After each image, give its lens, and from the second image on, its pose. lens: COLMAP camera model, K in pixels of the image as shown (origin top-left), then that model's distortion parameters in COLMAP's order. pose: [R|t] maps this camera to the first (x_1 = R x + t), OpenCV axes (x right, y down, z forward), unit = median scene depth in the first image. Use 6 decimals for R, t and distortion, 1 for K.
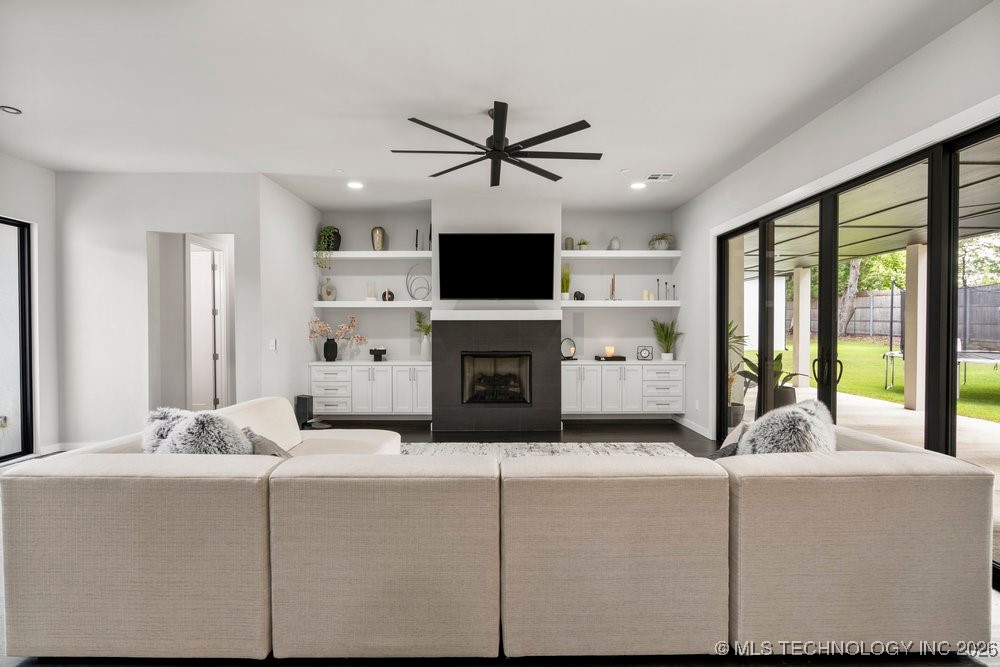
lens RADIAL K [[461.9, 0, 497.1], [0, 461.9, 333.5], [0, 0, 1]] dist [-0.003961, 0.003412]
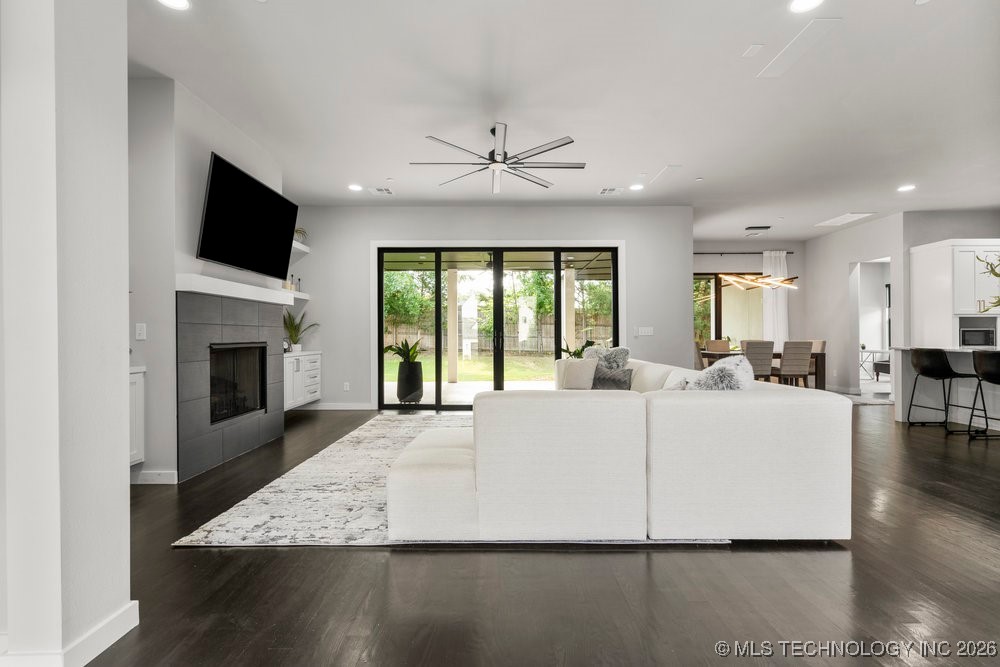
lens RADIAL K [[461.9, 0, 499.8], [0, 461.9, 336.4], [0, 0, 1]] dist [-0.003961, 0.003412]
pose [[0.001433, -0.000270, 0.999999, -0.662600], [0.013074, 0.999914, 0.000251, 0.031333], [-0.999914, 0.013074, 0.001436, 0.557547]]
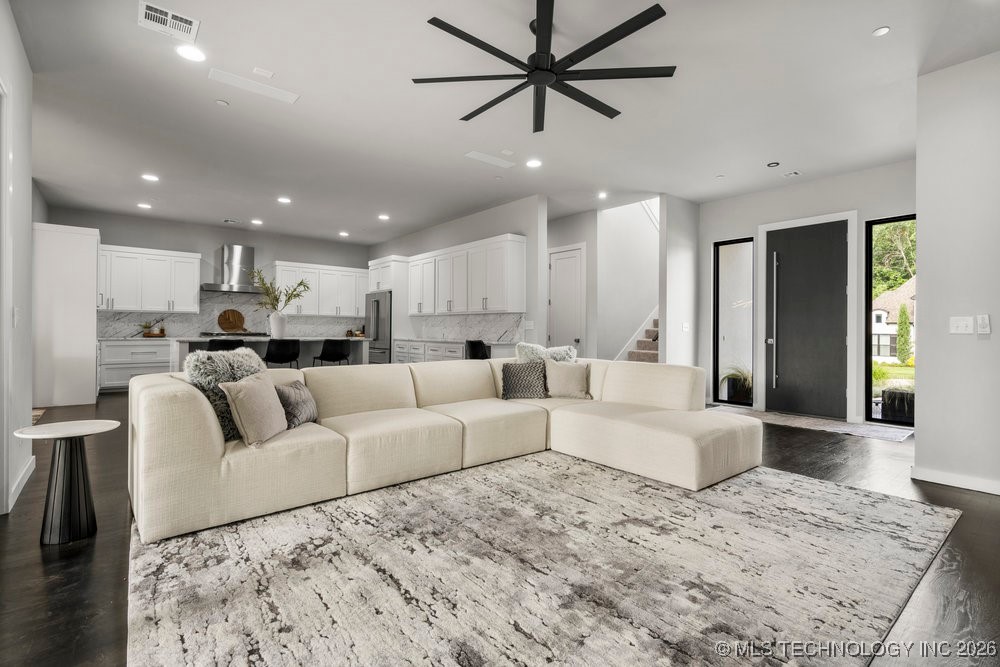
lens RADIAL K [[461.9, 0, 504.8], [0, 461.9, 314.7], [0, 0, 1]] dist [-0.003961, 0.003412]
pose [[-0.762028, -0.027393, -0.646965, 0.315137], [-0.012931, 0.999549, -0.027090, 0.029307], [0.647415, -0.012278, -0.762039, 0.878531]]
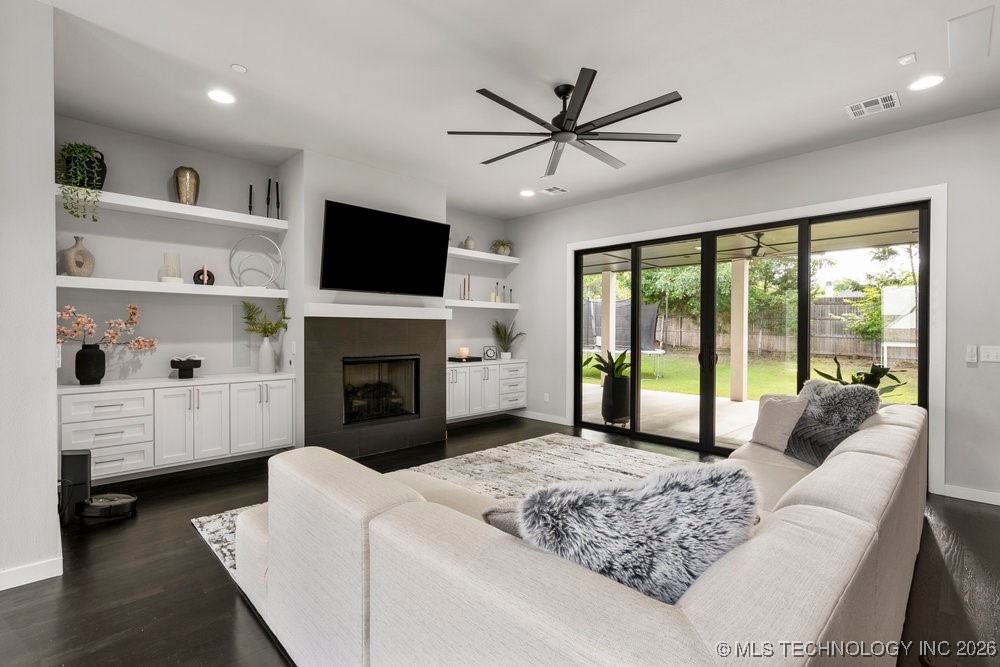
lens RADIAL K [[461.9, 0, 498.5], [0, 461.9, 335.2], [0, 0, 1]] dist [-0.003961, 0.003412]
pose [[0.715906, -0.003883, 0.698185, -0.400196], [0.001872, 0.999992, 0.003642, -0.001224], [-0.698194, -0.001300, 0.715908, 0.248315]]
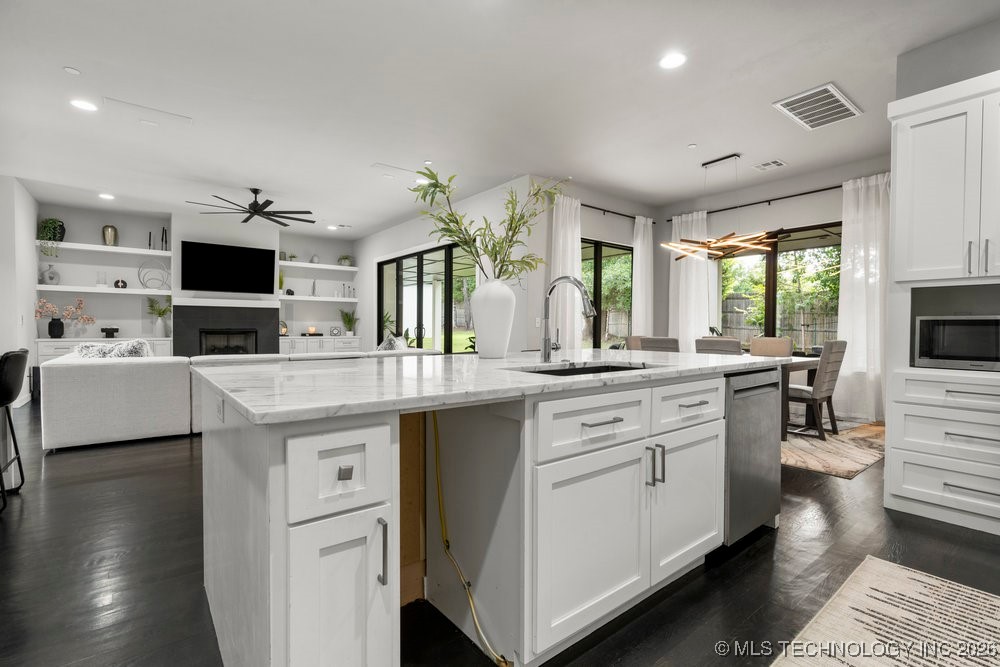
lens RADIAL K [[461.9, 0, 503.6], [0, 461.9, 335.7], [0, 0, 1]] dist [-0.003961, 0.003412]
pose [[0.785005, -0.005899, 0.619461, -0.201368], [-0.000068, 0.999954, 0.009609, 0.042693], [-0.619489, -0.007585, 0.784969, -0.577416]]
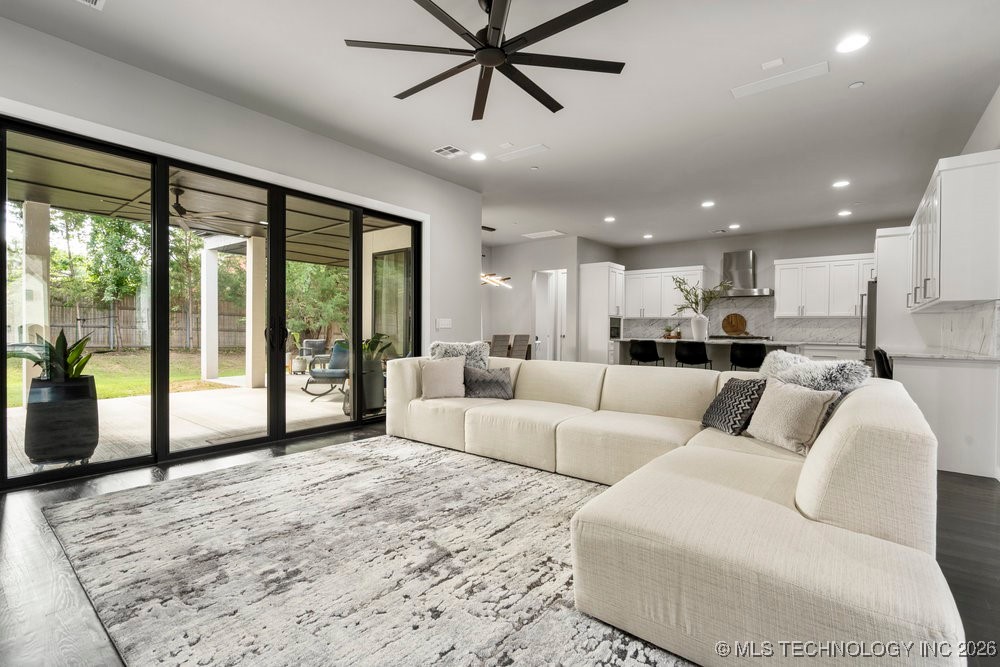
lens RADIAL K [[461.9, 0, 503.7], [0, 461.9, 328.0], [0, 0, 1]] dist [-0.003961, 0.003412]
pose [[-0.785617, -0.007174, 0.618671, -0.270663], [-0.005356, 0.999974, 0.004794, 0.028695], [-0.618690, 0.000453, -0.785635, 0.881358]]
